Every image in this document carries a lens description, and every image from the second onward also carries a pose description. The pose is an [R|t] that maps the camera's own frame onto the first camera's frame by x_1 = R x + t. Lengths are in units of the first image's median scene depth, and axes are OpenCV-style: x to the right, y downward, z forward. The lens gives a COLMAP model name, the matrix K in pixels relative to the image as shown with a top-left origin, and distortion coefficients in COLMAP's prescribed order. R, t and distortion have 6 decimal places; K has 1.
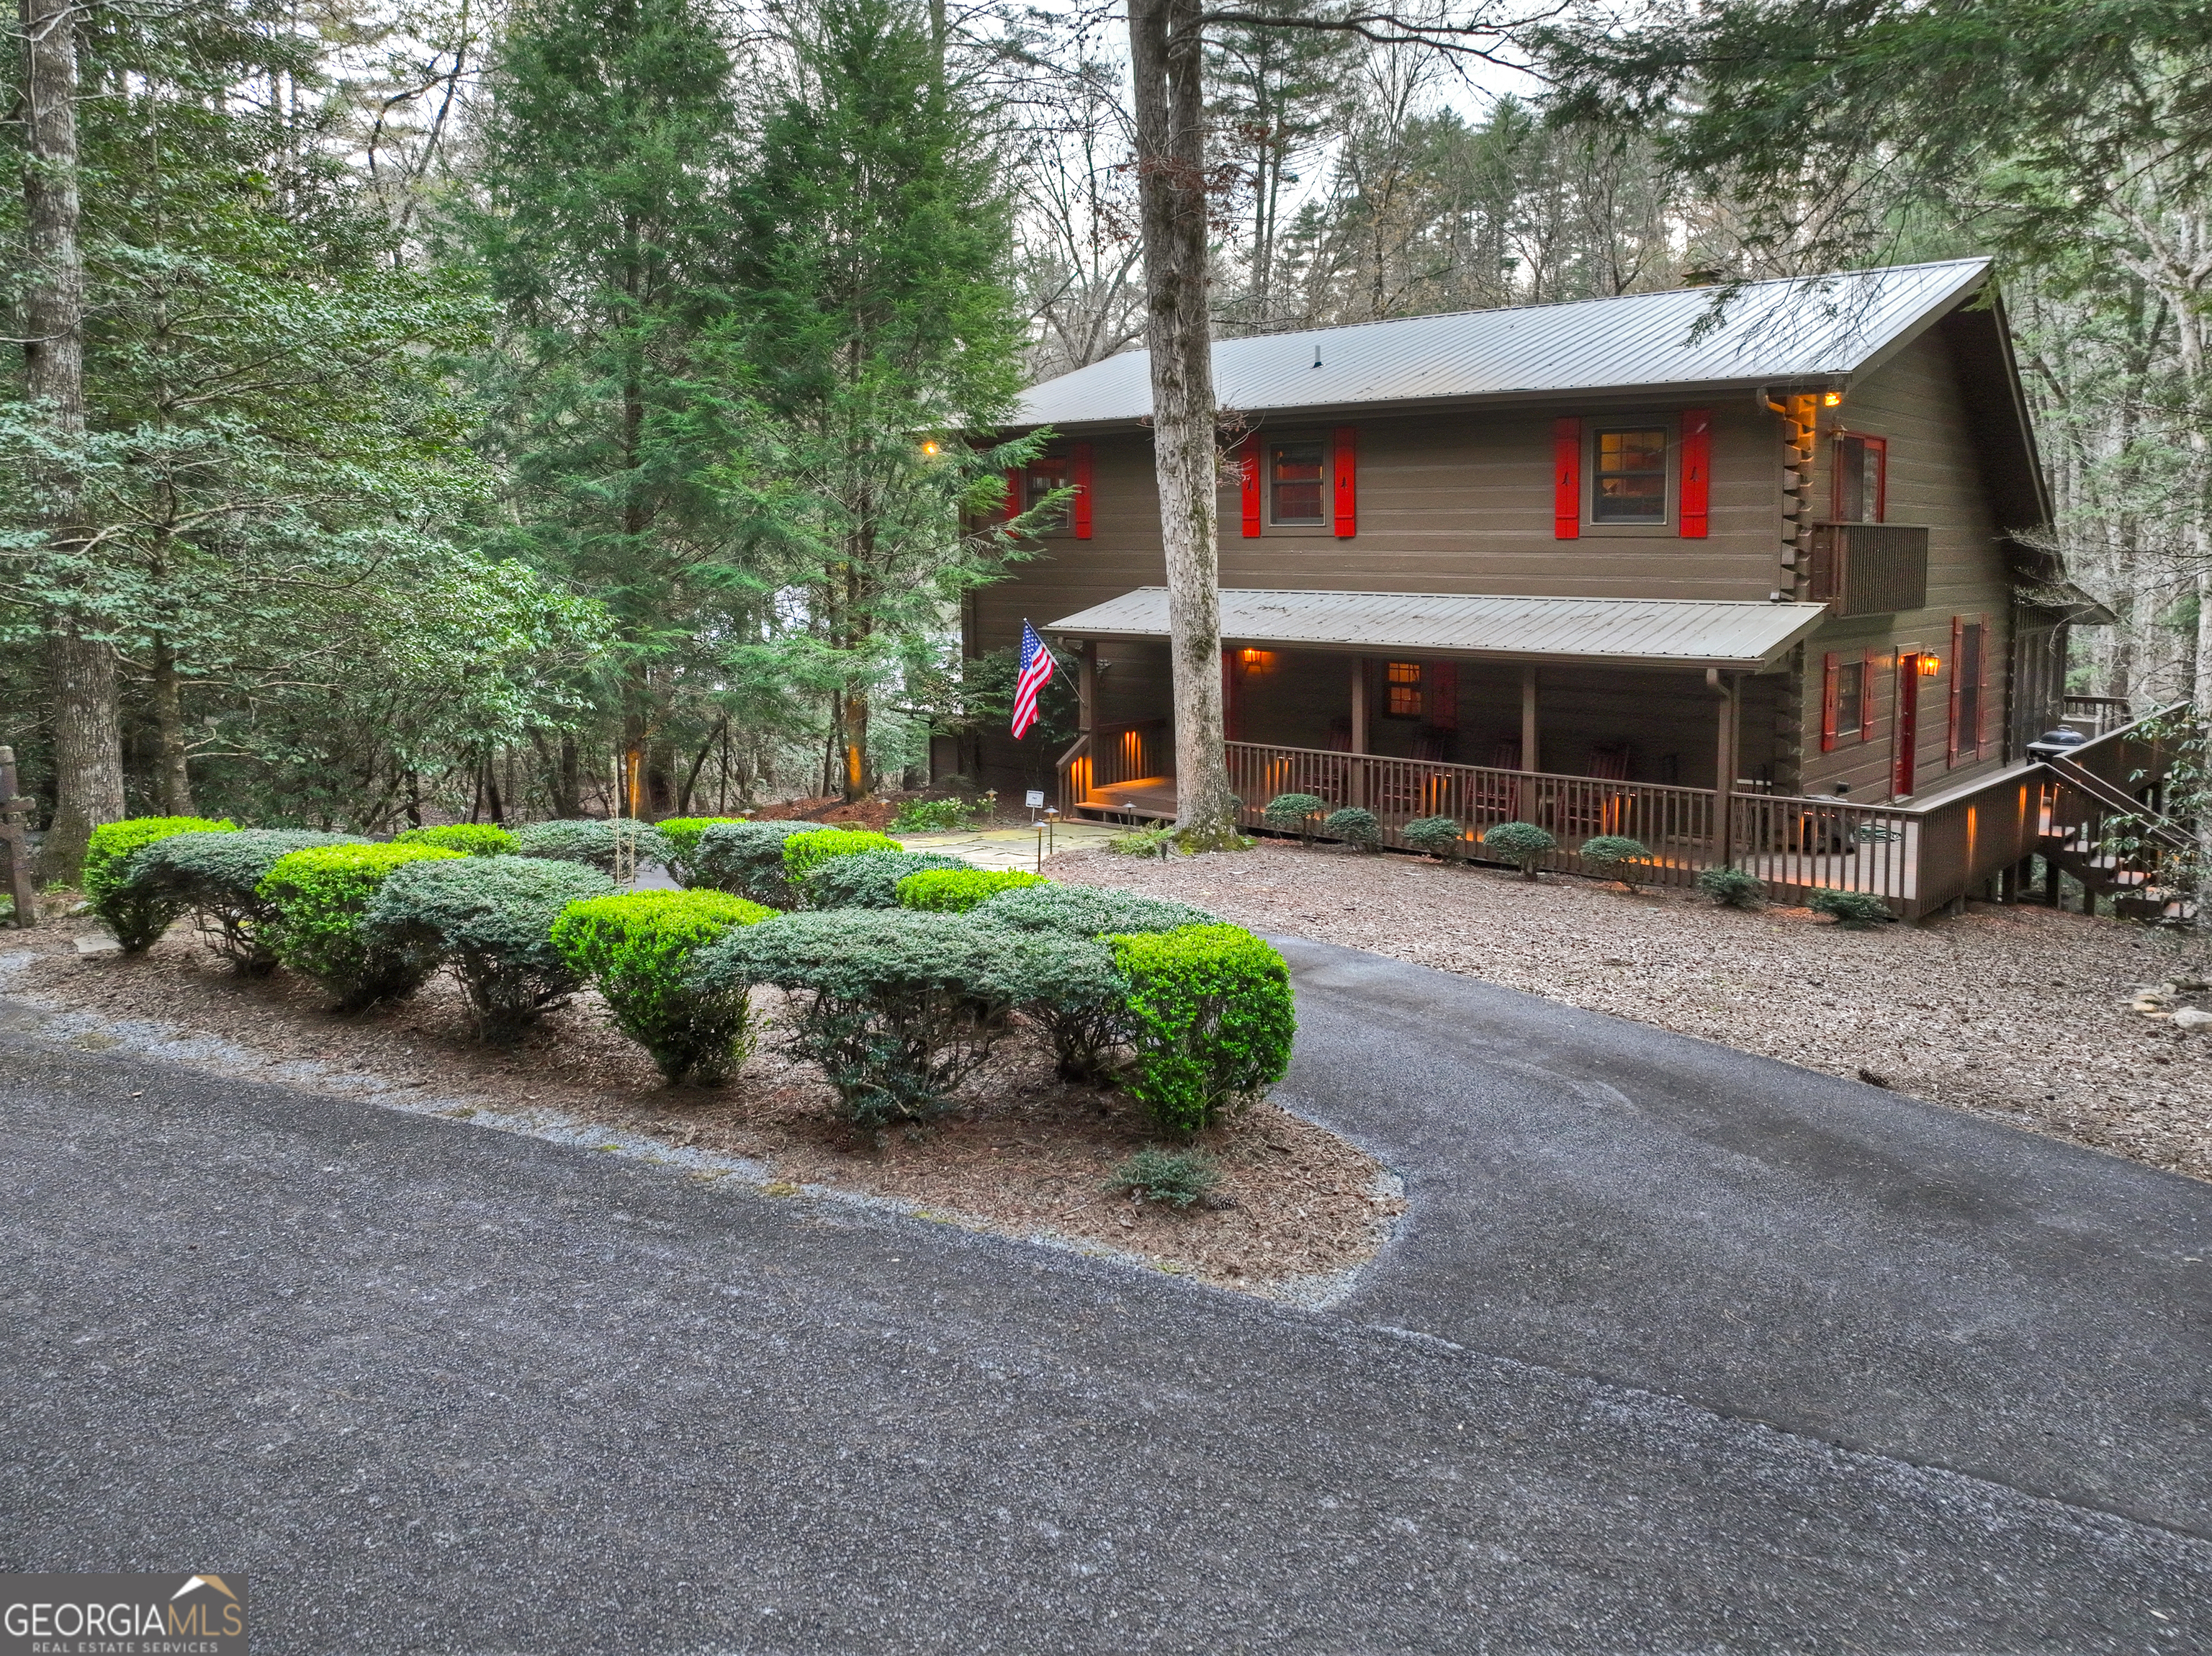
lens RADIAL K [[1631.1, 0, 1106.0], [0, 1631.1, 828.0], [0, 0, 1]] dist [0.002187, -0.005041]
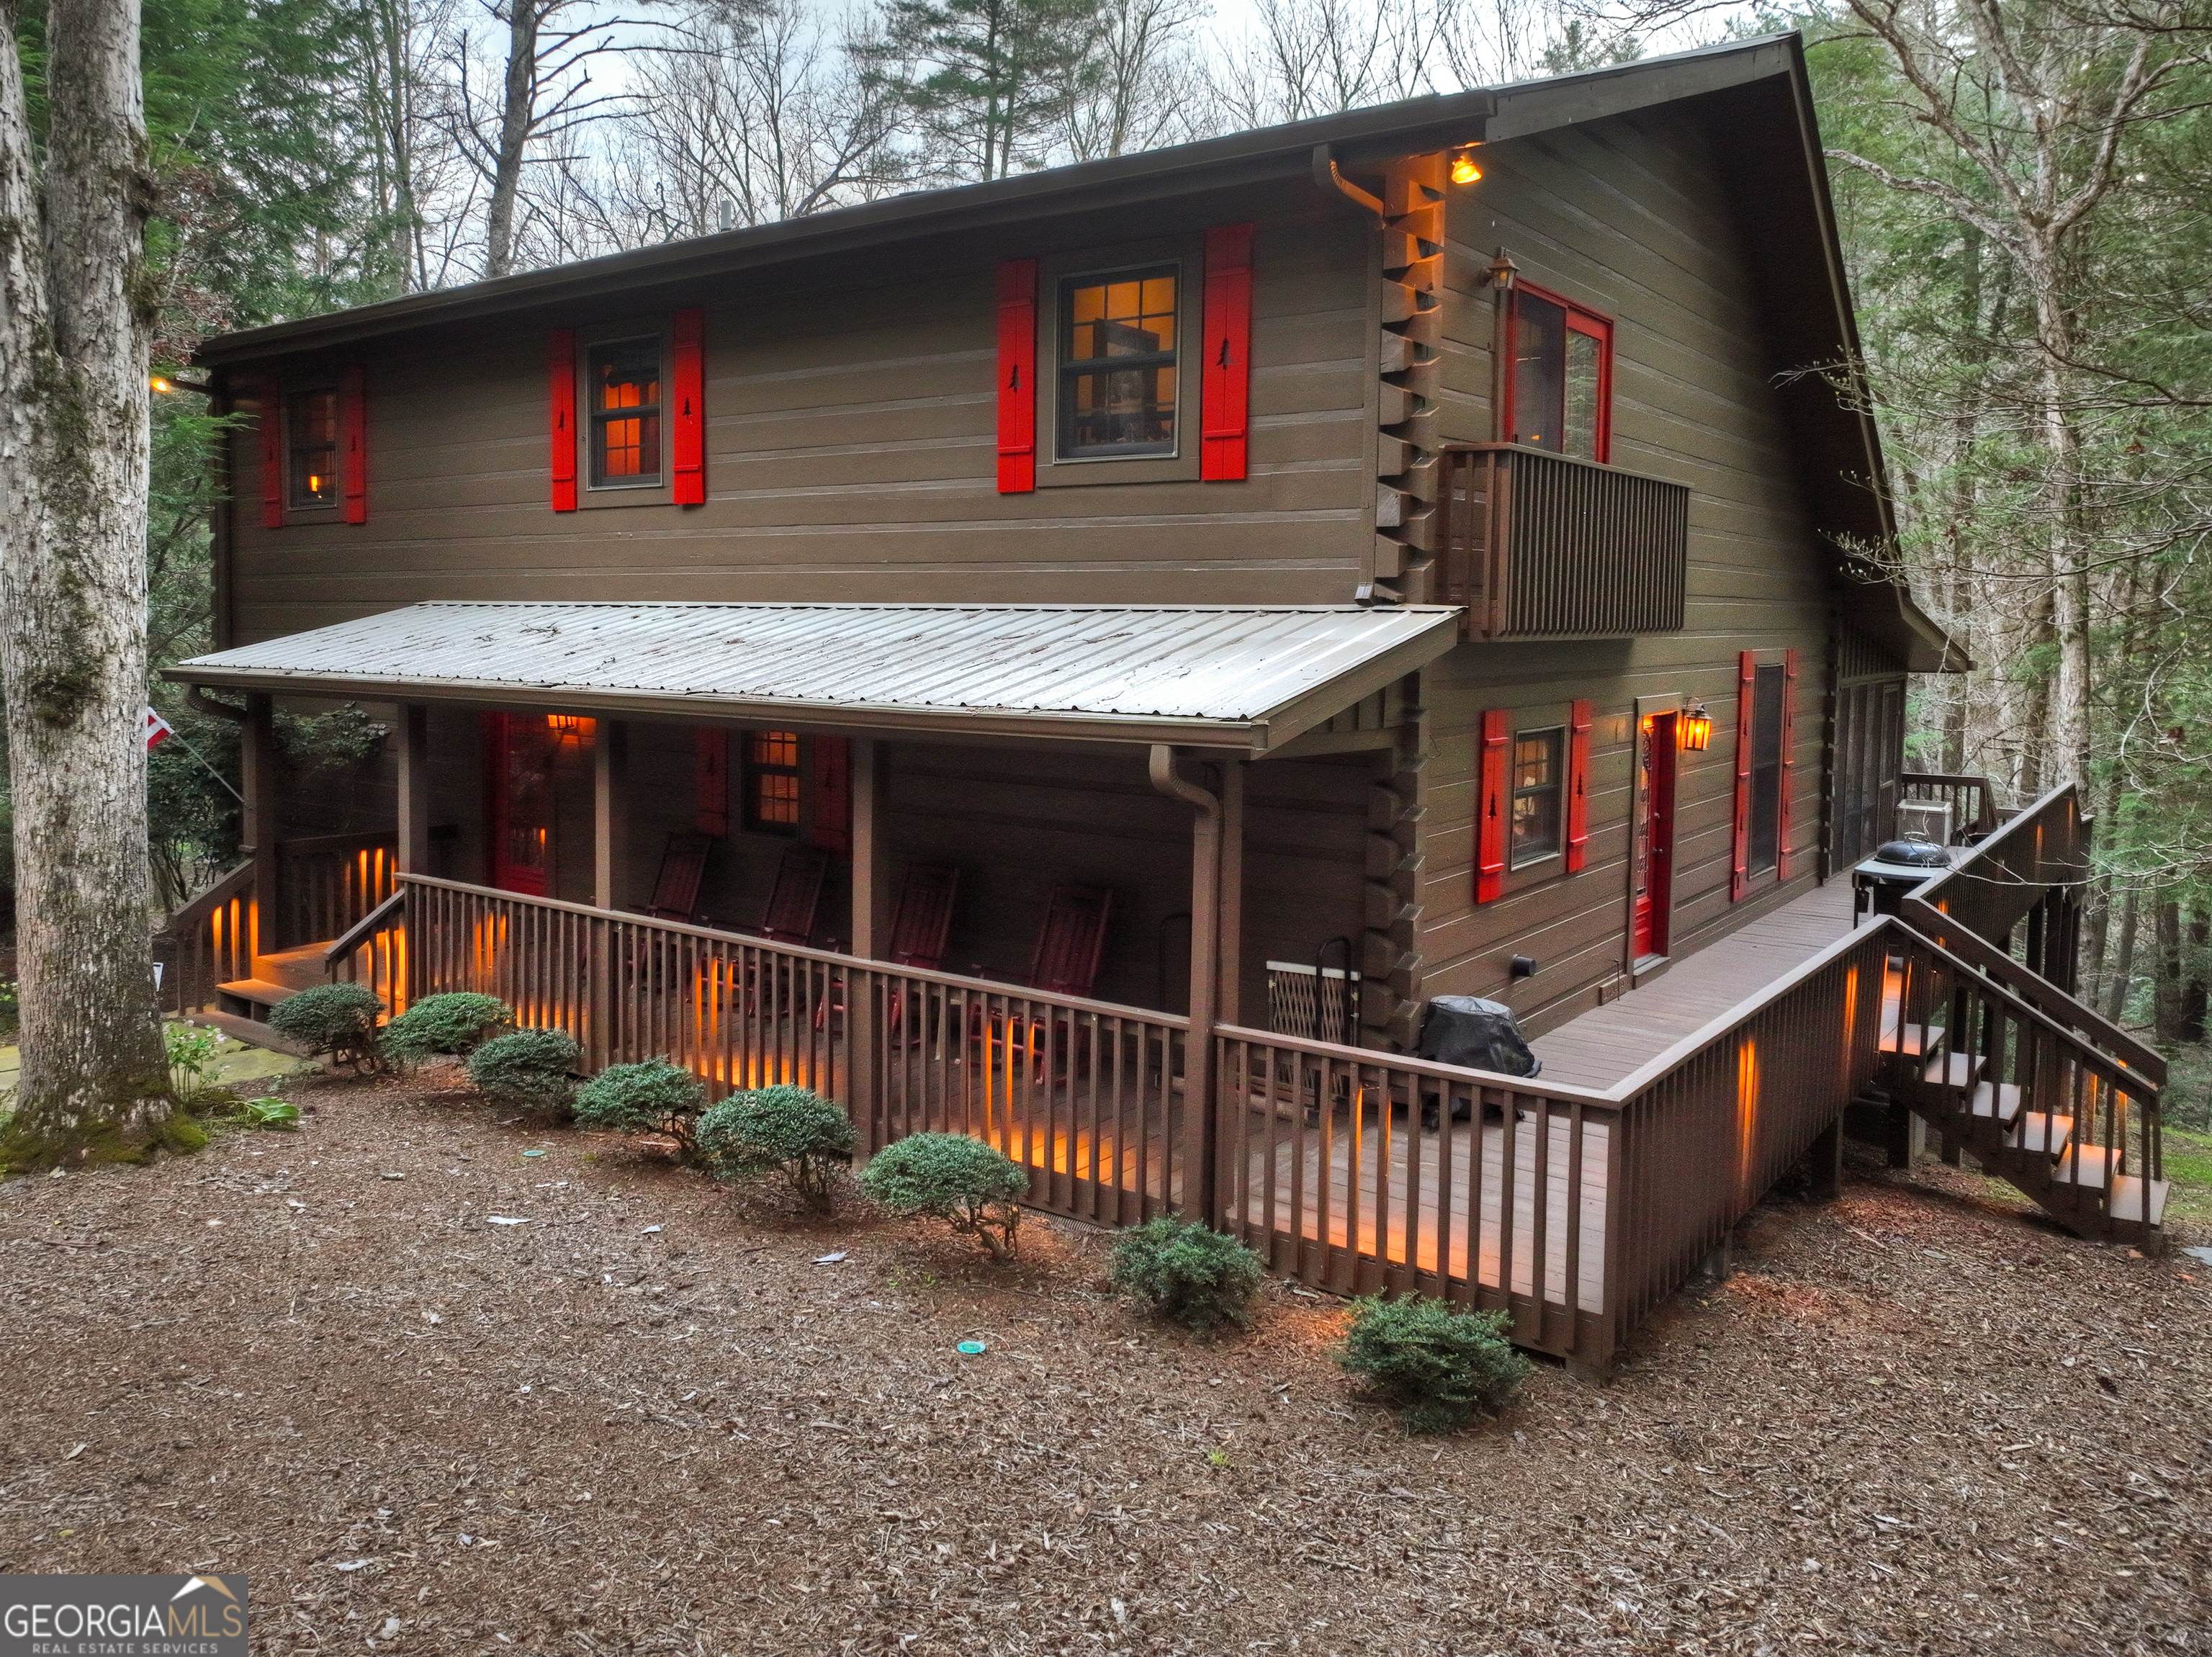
lens RADIAL K [[1585.5, 0, 1105.6], [0, 1585.5, 924.1], [0, 0, 1]] dist [0.008536, 0.002308]
pose [[0.996826, -0.011934, 0.078710, 0.275255], [0.010142, 0.999681, 0.023126, -0.051318], [-0.078960, -0.022254, 0.996629, 0.496327]]
